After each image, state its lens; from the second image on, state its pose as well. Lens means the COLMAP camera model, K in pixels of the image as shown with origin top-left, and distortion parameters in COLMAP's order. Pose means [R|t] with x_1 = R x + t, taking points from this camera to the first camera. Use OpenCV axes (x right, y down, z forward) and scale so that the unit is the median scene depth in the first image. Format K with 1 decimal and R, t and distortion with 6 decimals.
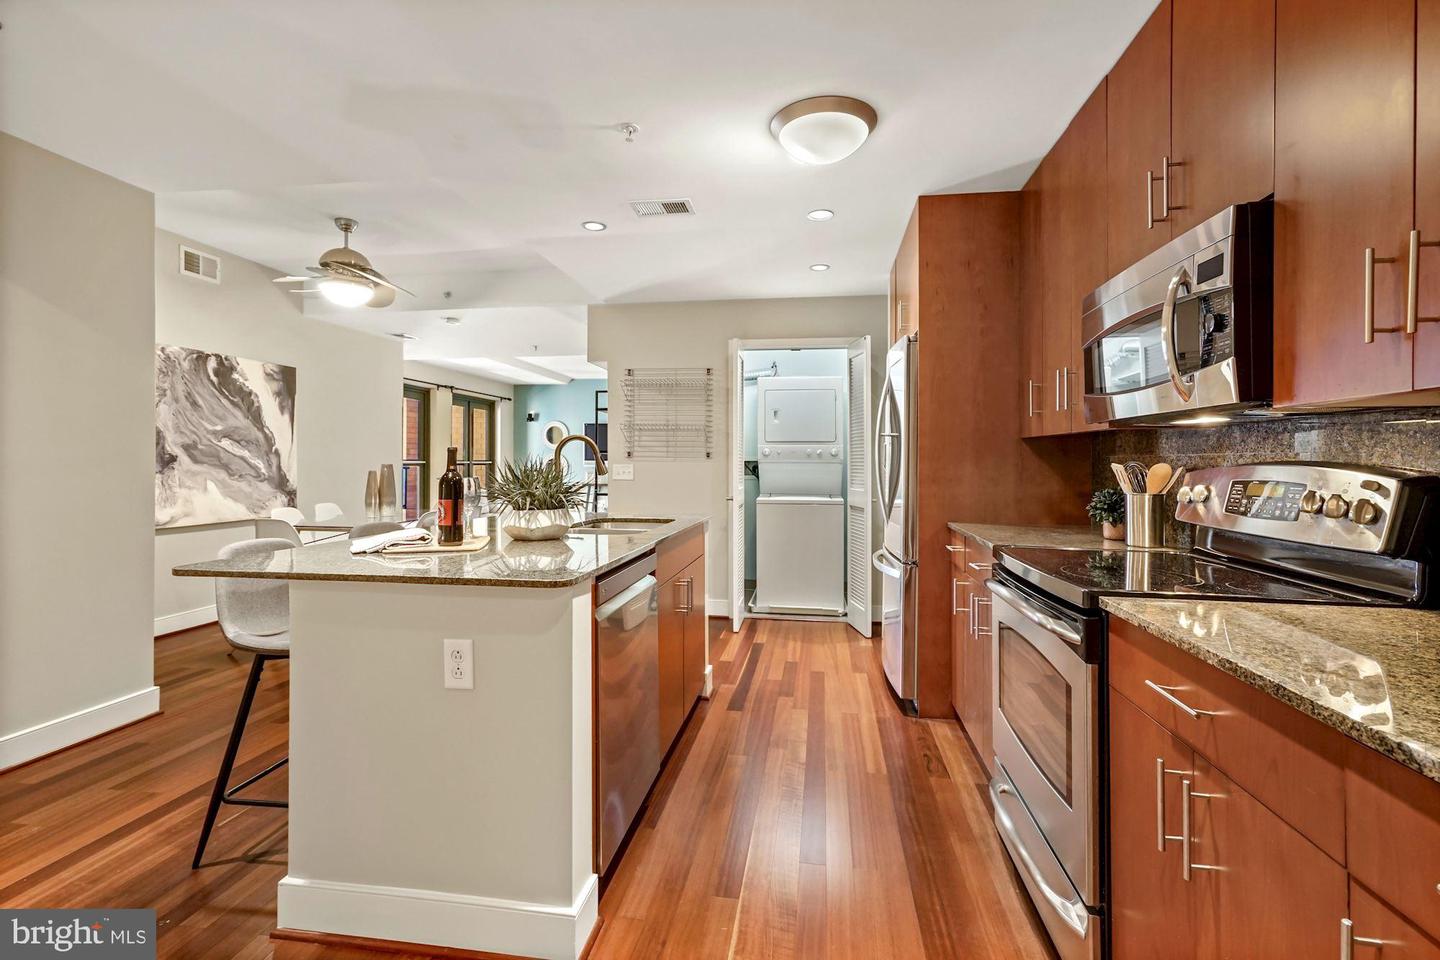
lens RADIAL K [[652.6, 0, 716.9], [0, 652.6, 466.0], [0, 0, 1]] dist [-0.001977, 0.006947]
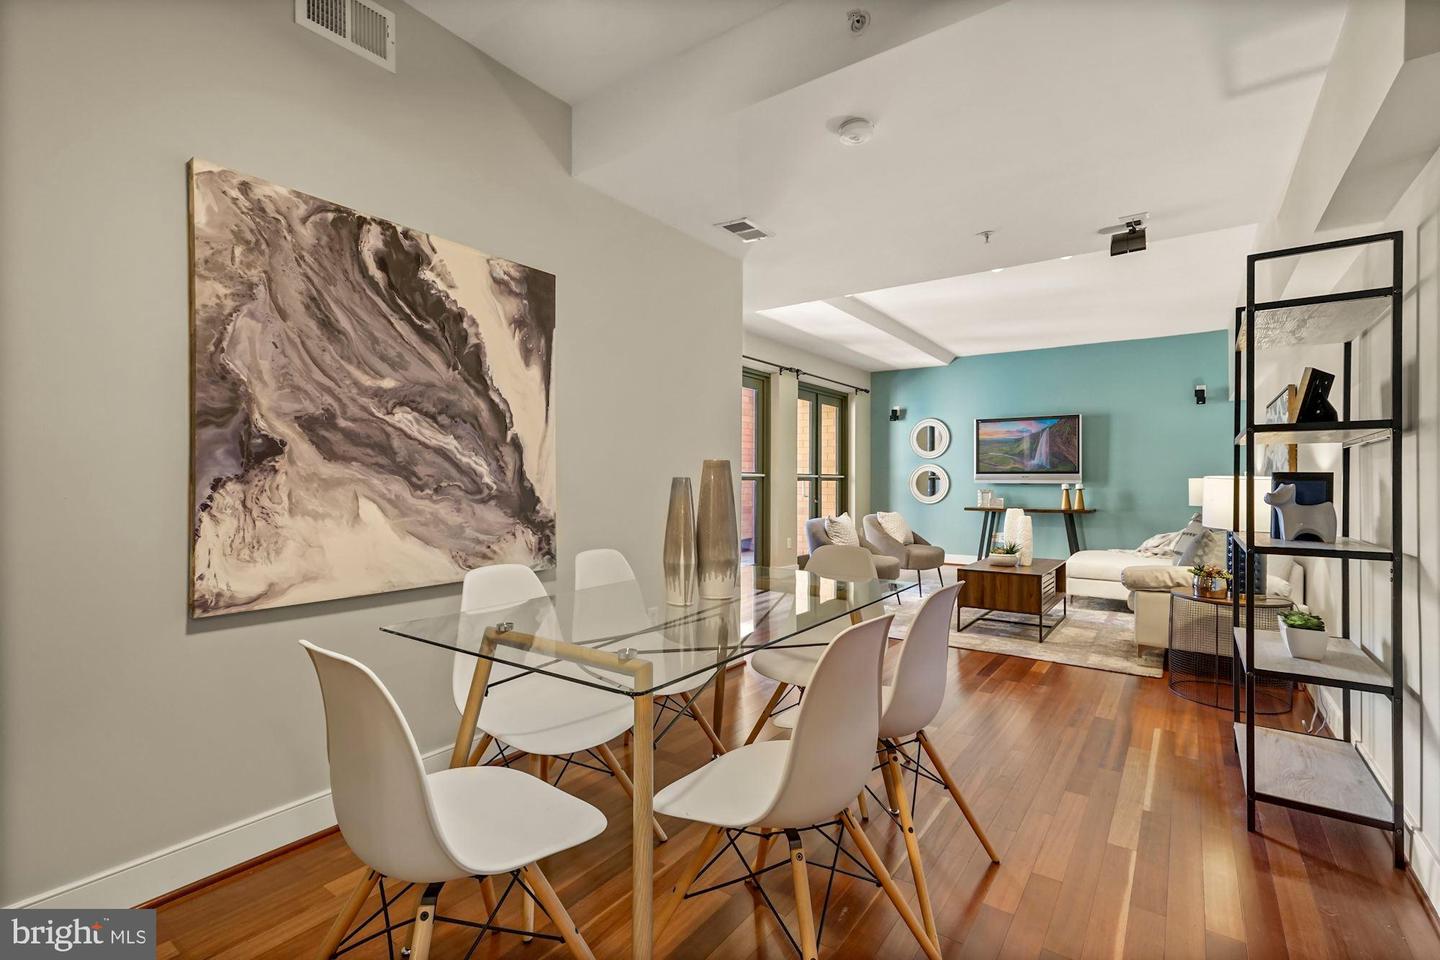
lens RADIAL K [[652.6, 0, 712.0], [0, 652.6, 481.2], [0, 0, 1]] dist [-0.001977, 0.006947]
pose [[0.888780, -0.000133, -0.458335, -0.338852], [-0.003622, 0.999967, -0.007315, 0.011605], [0.458320, 0.008161, 0.888750, 0.671490]]
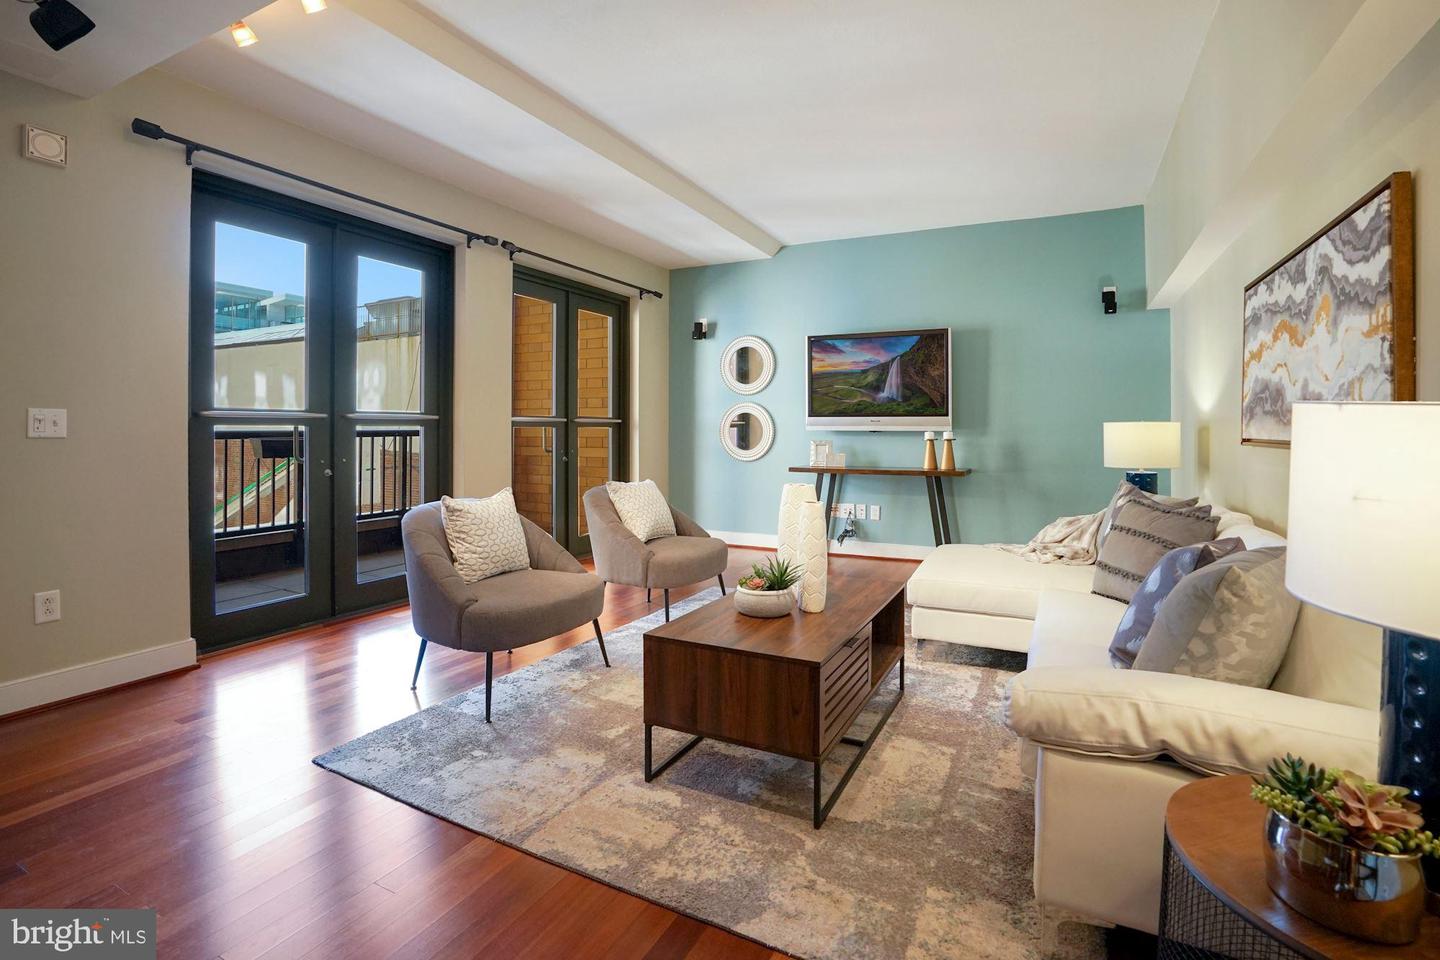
lens RADIAL K [[652.6, 0, 730.0], [0, 652.6, 427.0], [0, 0, 1]] dist [-0.001977, 0.006947]
pose [[0.950090, -0.002287, -0.311968, -0.279422], [-0.001059, 0.999944, -0.010558, 0.007471], [0.311975, 0.010361, 0.950034, 1.350647]]
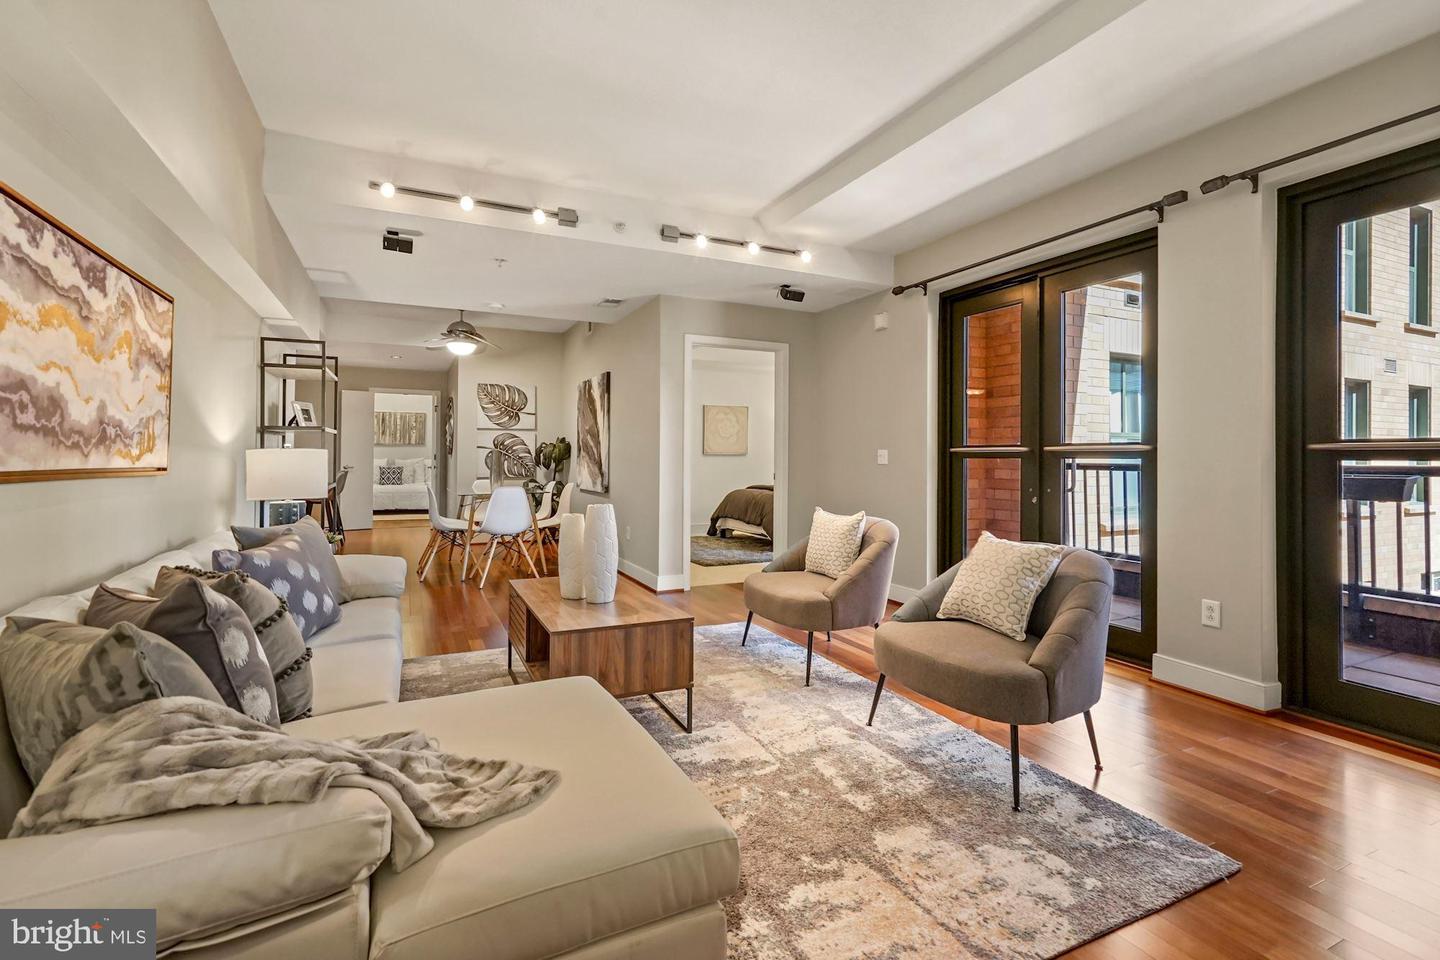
lens RADIAL K [[652.6, 0, 720.3], [0, 652.6, 448.5], [0, 0, 1]] dist [-0.001977, 0.006947]
pose [[-0.829008, -0.016654, -0.558989, -0.153203], [-0.013858, 0.999861, -0.009236, -0.000388], [0.559065, 0.000089, -0.829124, 2.343856]]
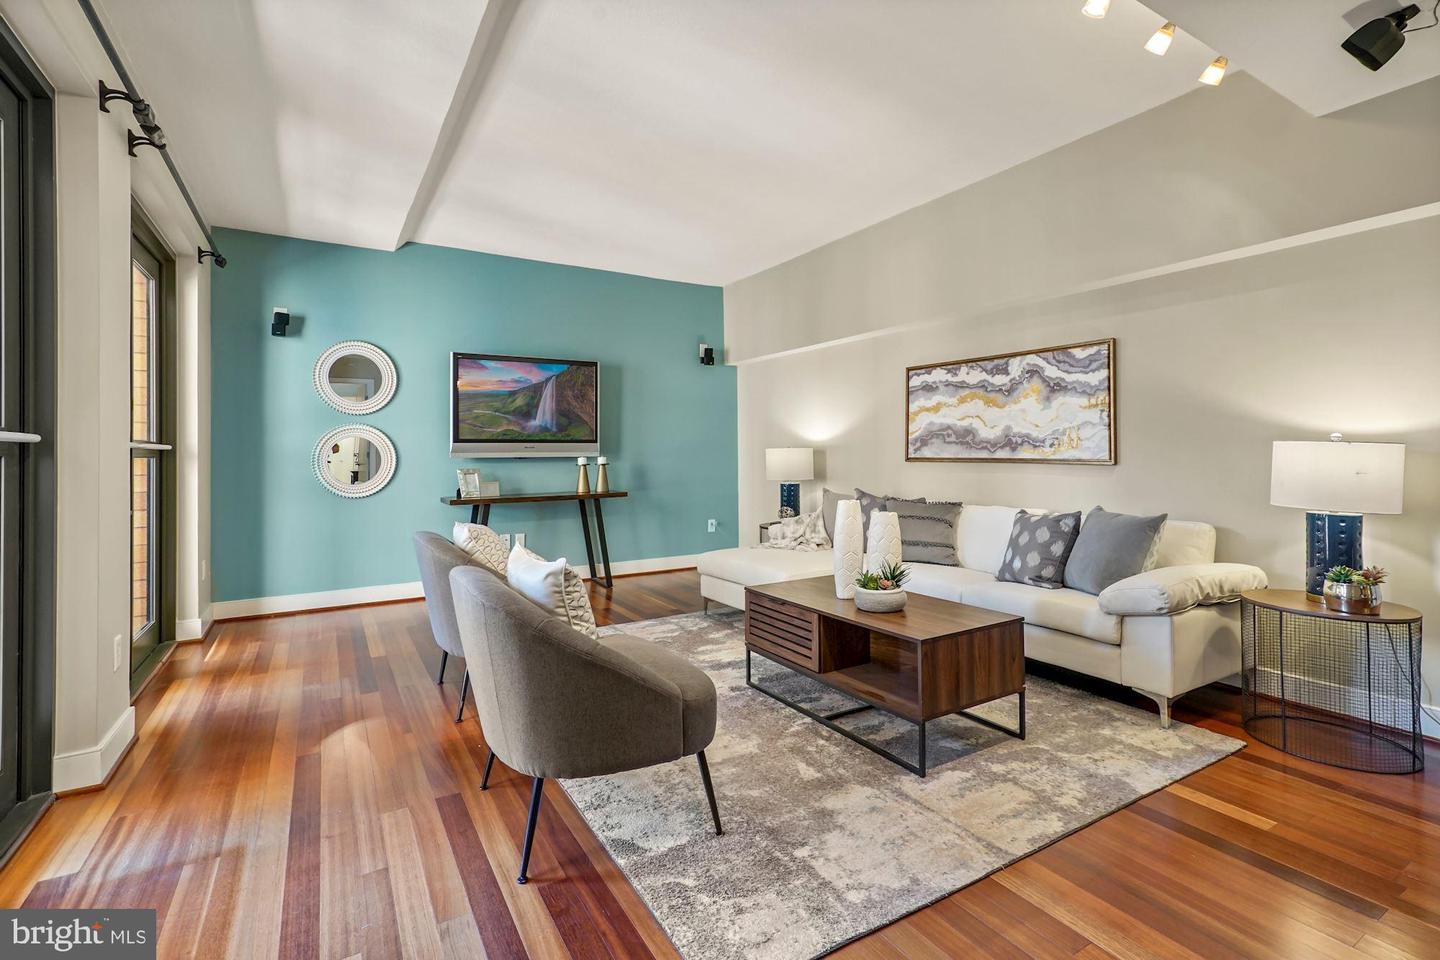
lens RADIAL K [[652.6, 0, 697.2], [0, 652.6, 446.1], [0, 0, 1]] dist [-0.001977, 0.006947]
pose [[0.789476, -0.002532, 0.613776, -0.827865], [0.014570, 0.999787, -0.014616, 0.003681], [-0.613609, 0.020482, 0.789345, 1.459786]]
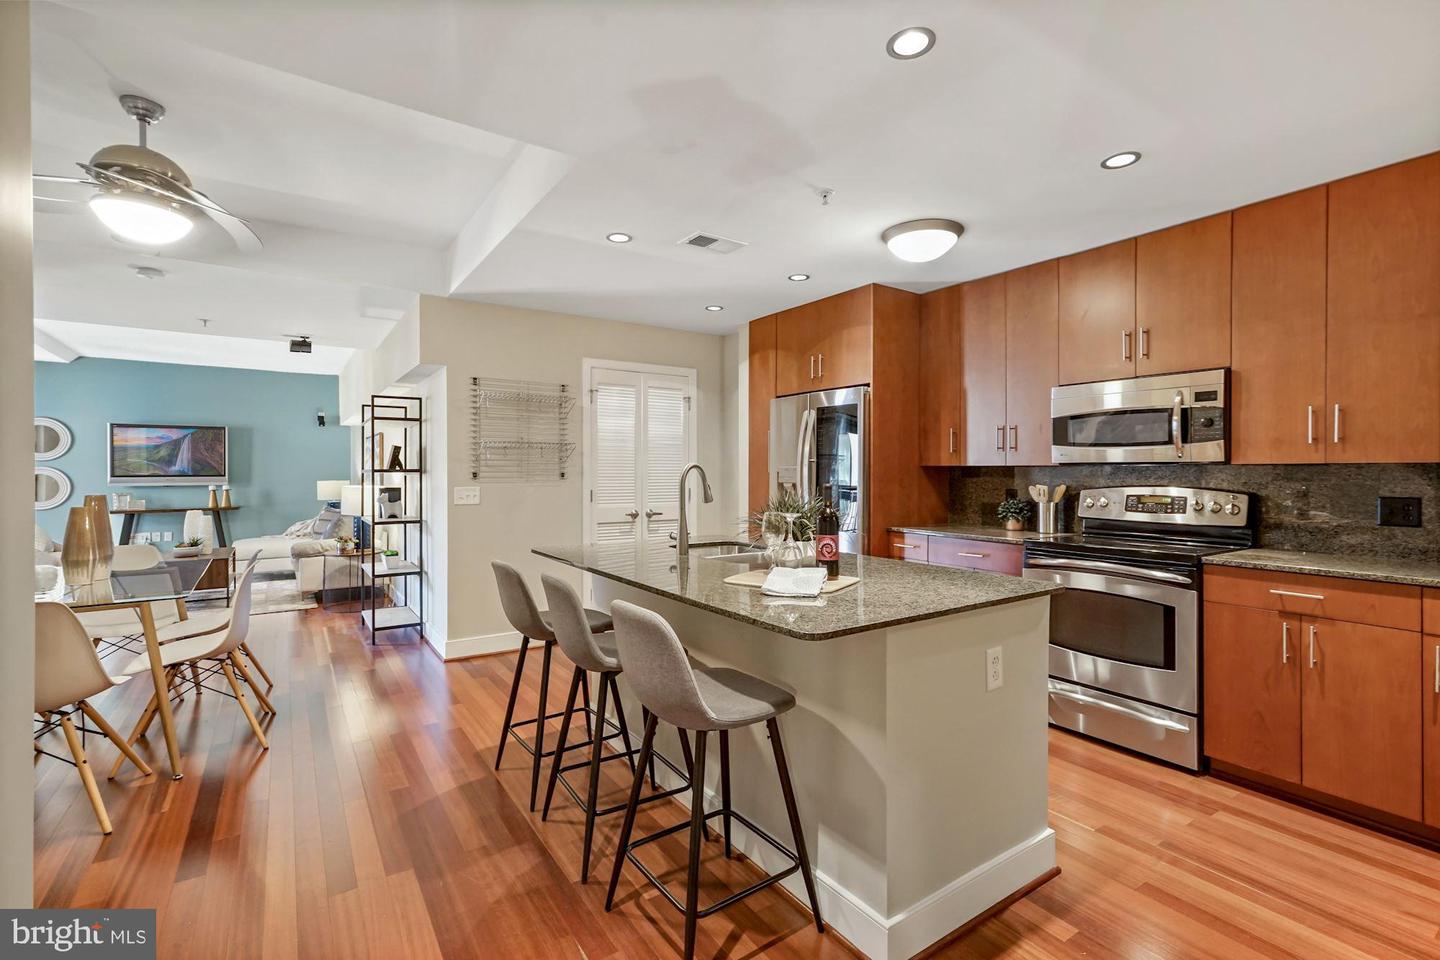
lens RADIAL K [[652.6, 0, 726.5], [0, 652.6, 474.5], [0, 0, 1]] dist [-0.001977, 0.006947]
pose [[0.730468, -0.006887, 0.682912, -0.499068], [0.008003, 0.999967, 0.001523, -0.018229], [-0.682900, 0.004353, 0.730499, 0.146604]]
